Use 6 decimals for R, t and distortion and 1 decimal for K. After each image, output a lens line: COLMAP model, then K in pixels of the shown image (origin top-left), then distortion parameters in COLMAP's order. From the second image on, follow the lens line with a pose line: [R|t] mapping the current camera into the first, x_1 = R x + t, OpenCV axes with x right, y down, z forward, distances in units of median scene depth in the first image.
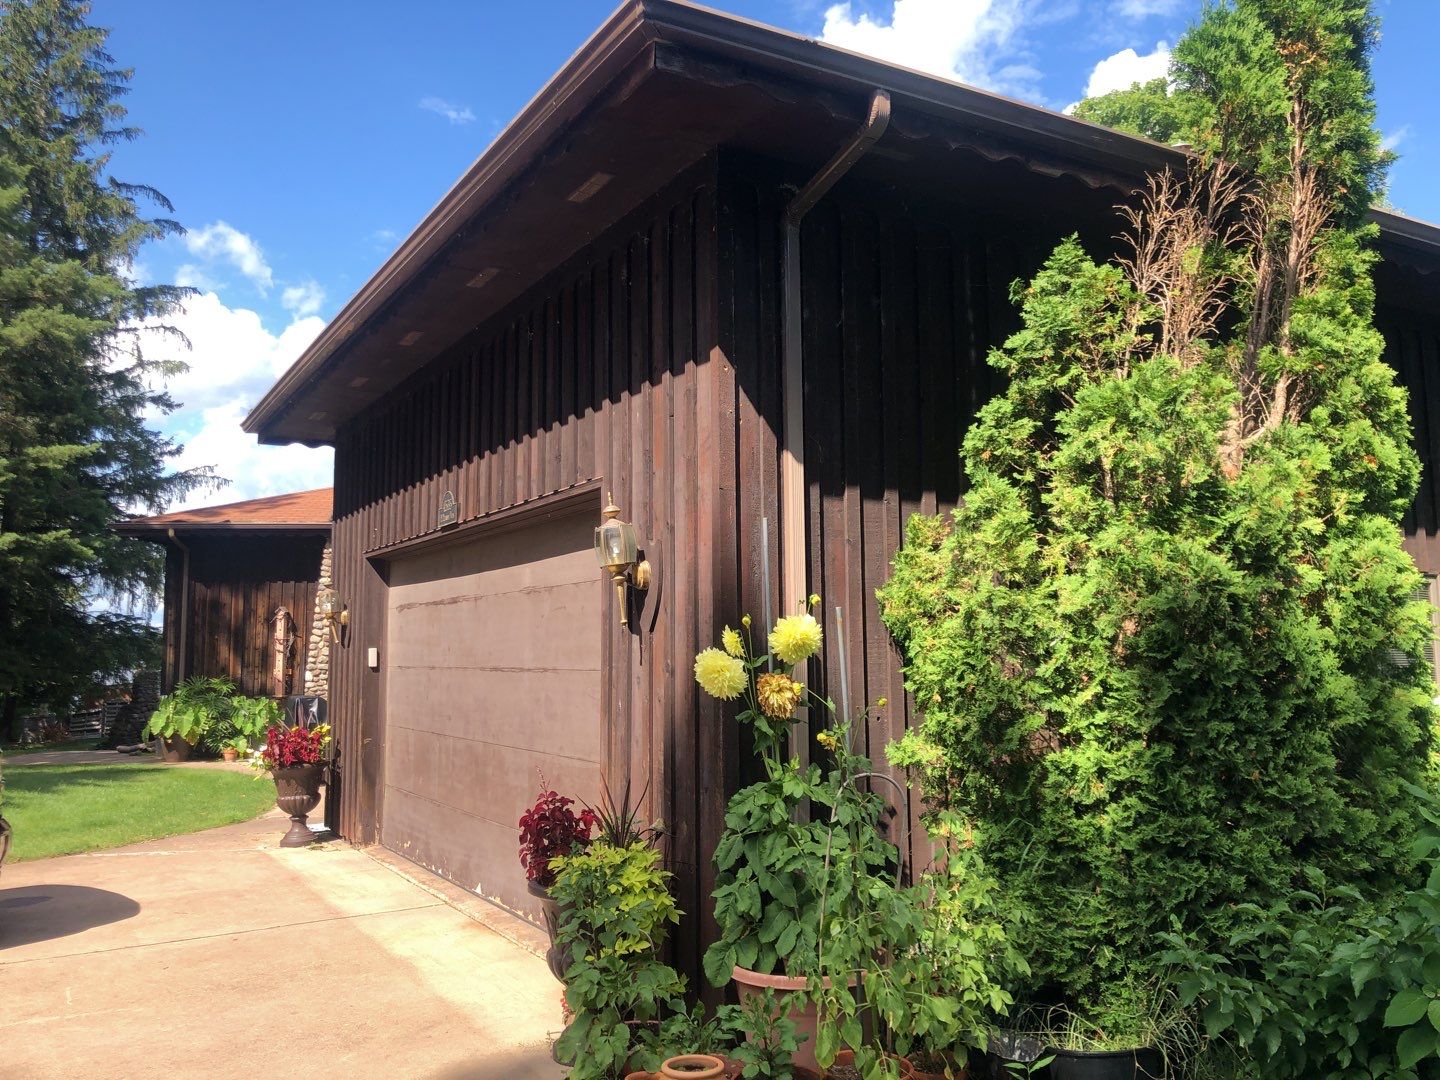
lens RADIAL K [[1154.4, 0, 724.8], [0, 1154.4, 542.0], [0, 0, 1]] dist [0.007862, -0.008823]
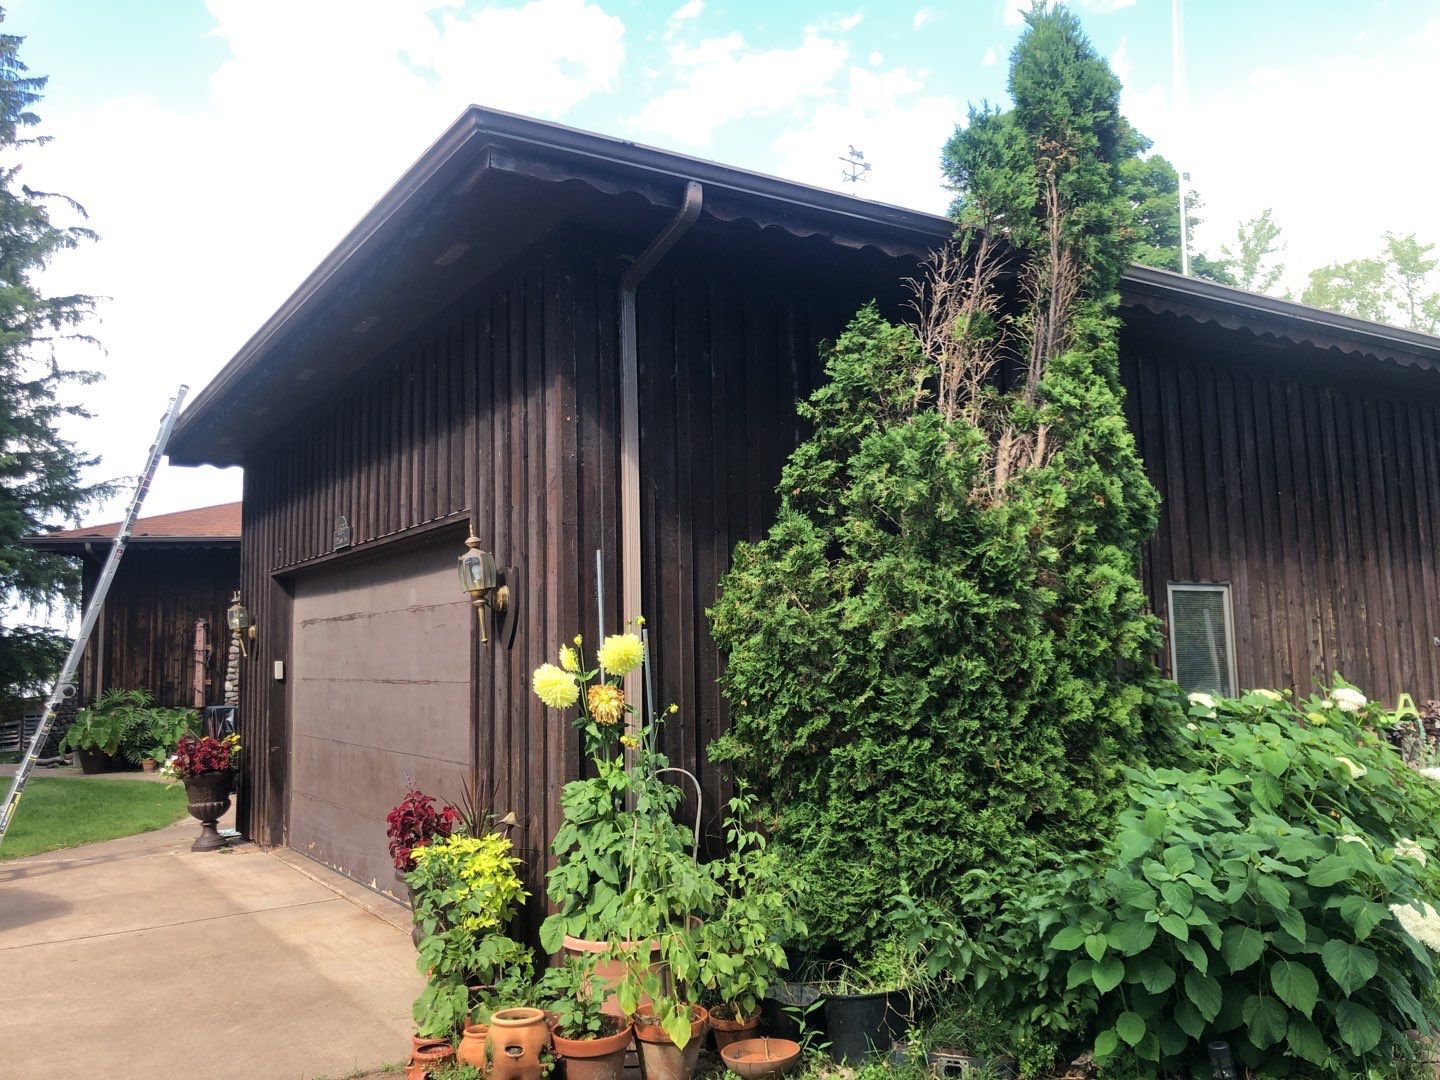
lens RADIAL K [[1154.4, 0, 724.8], [0, 1154.4, 542.0], [0, 0, 1]] dist [0.007862, -0.008823]
pose [[0.998534, -0.009860, 0.053213, 0.096457], [0.009864, 0.999951, 0.000183, -0.027022], [-0.053213, 0.000342, 0.998583, -0.155982]]
